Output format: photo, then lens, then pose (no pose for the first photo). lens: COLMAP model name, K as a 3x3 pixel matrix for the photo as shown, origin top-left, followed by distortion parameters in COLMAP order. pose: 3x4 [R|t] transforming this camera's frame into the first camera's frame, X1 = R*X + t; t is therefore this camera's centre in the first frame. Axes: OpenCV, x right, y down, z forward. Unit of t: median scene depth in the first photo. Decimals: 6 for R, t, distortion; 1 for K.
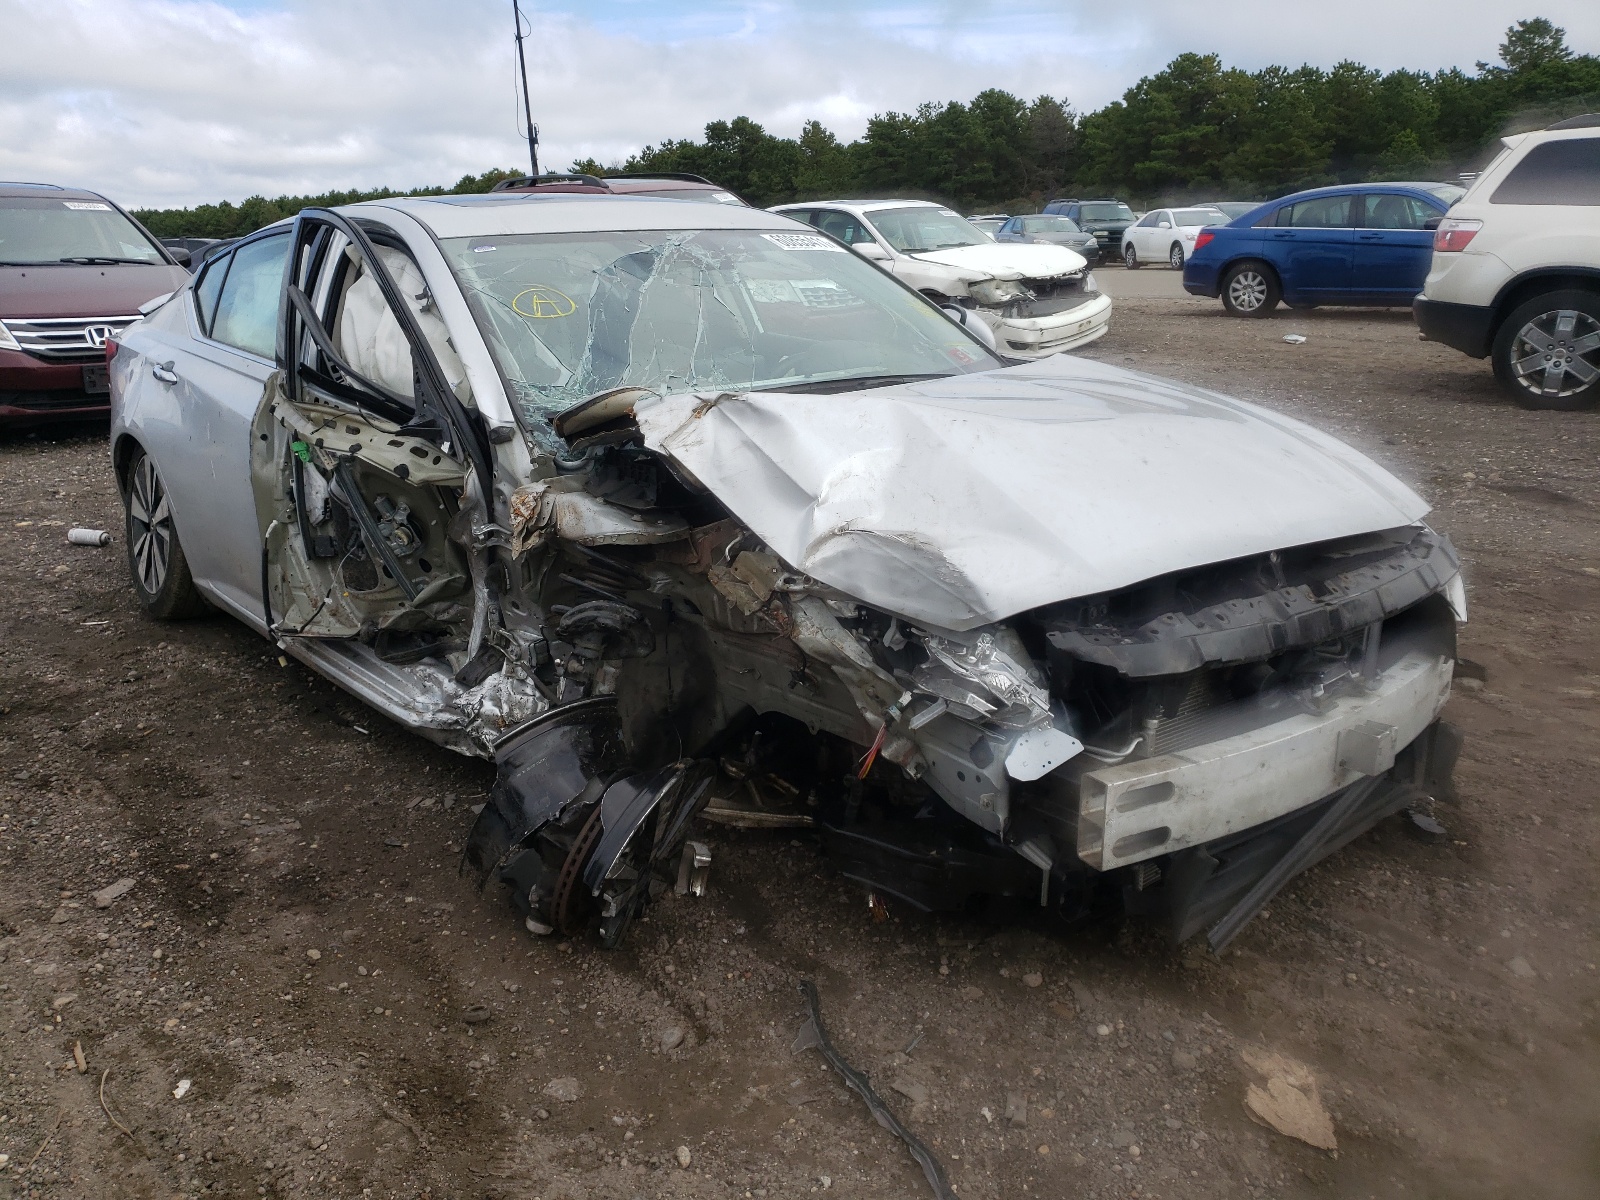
lens RADIAL K [[1195.1, 0, 796.4], [0, 1195.1, 591.2], [0, 0, 1]] dist [0.004062, 0.009821]
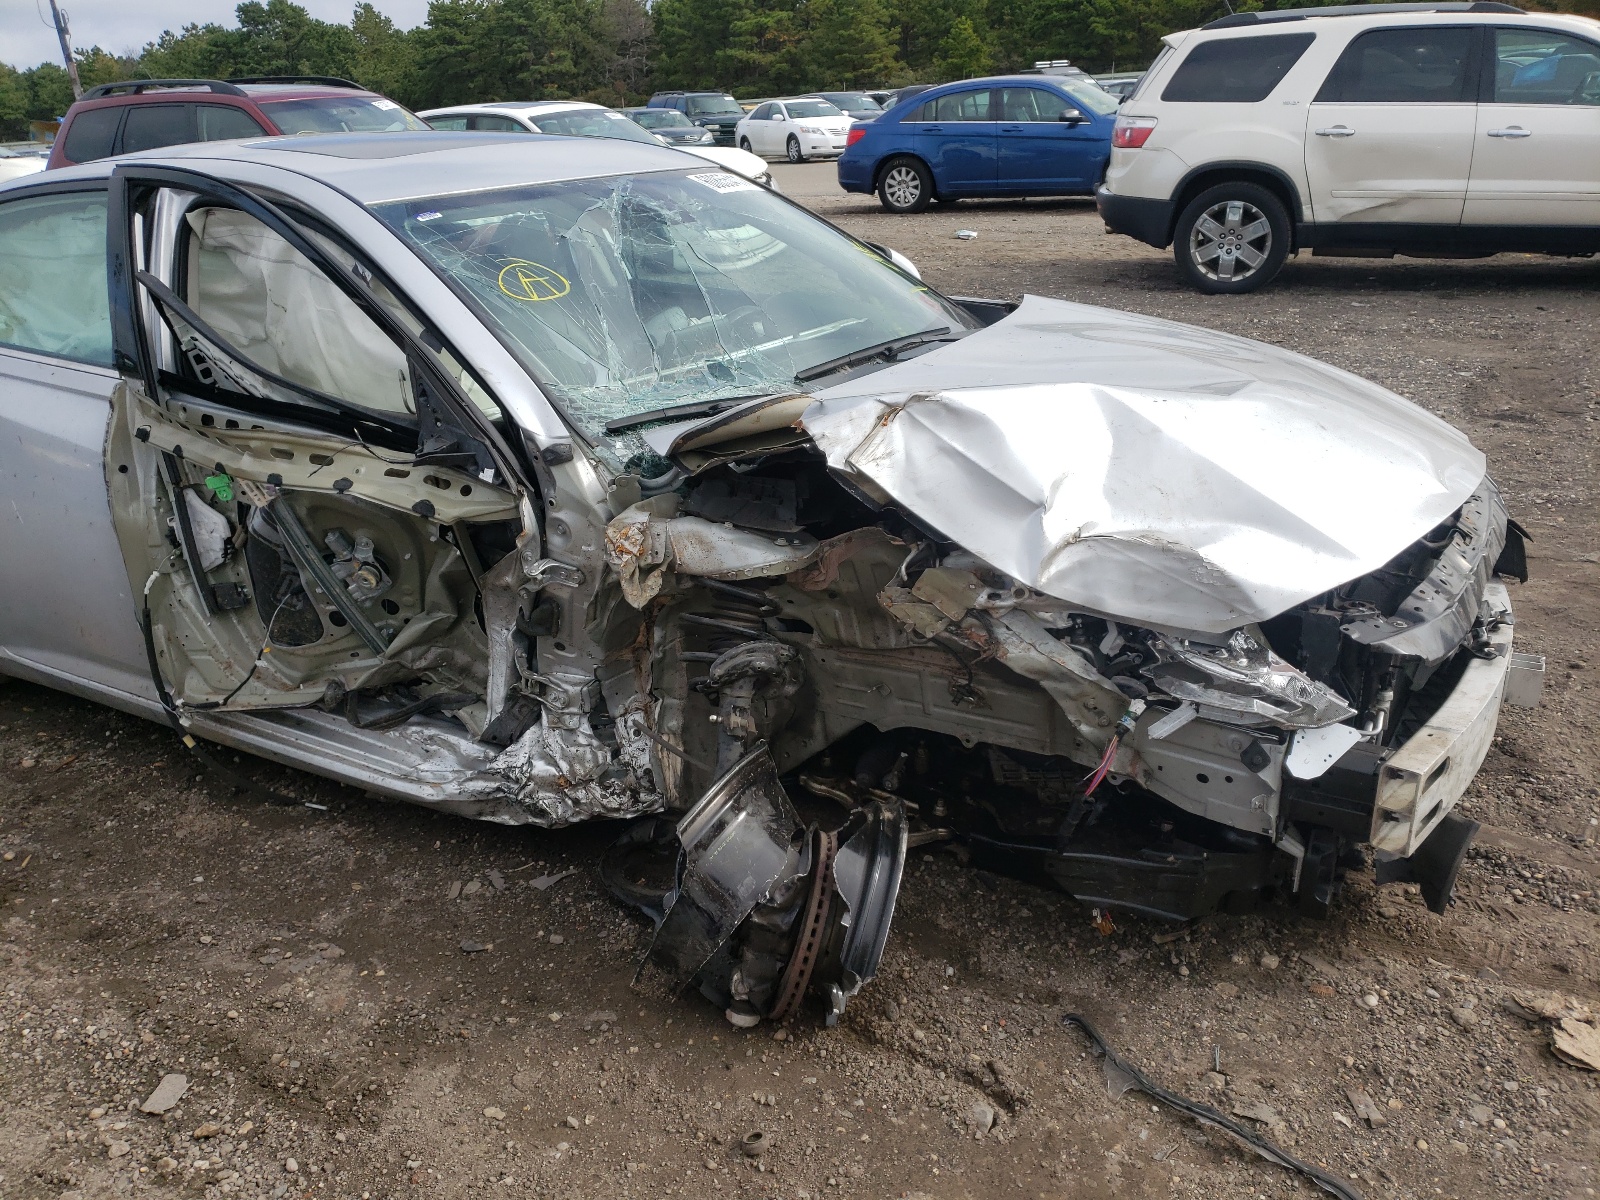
lens RADIAL K [[1195.1, 0, 796.4], [0, 1195.1, 615.4], [0, 0, 1]] dist [0.004062, 0.009821]
pose [[0.949454, -0.139972, 0.280972, -0.318332], [0.112223, 0.987281, 0.112612, -0.089325], [-0.293161, -0.075388, 0.953086, 0.141337]]
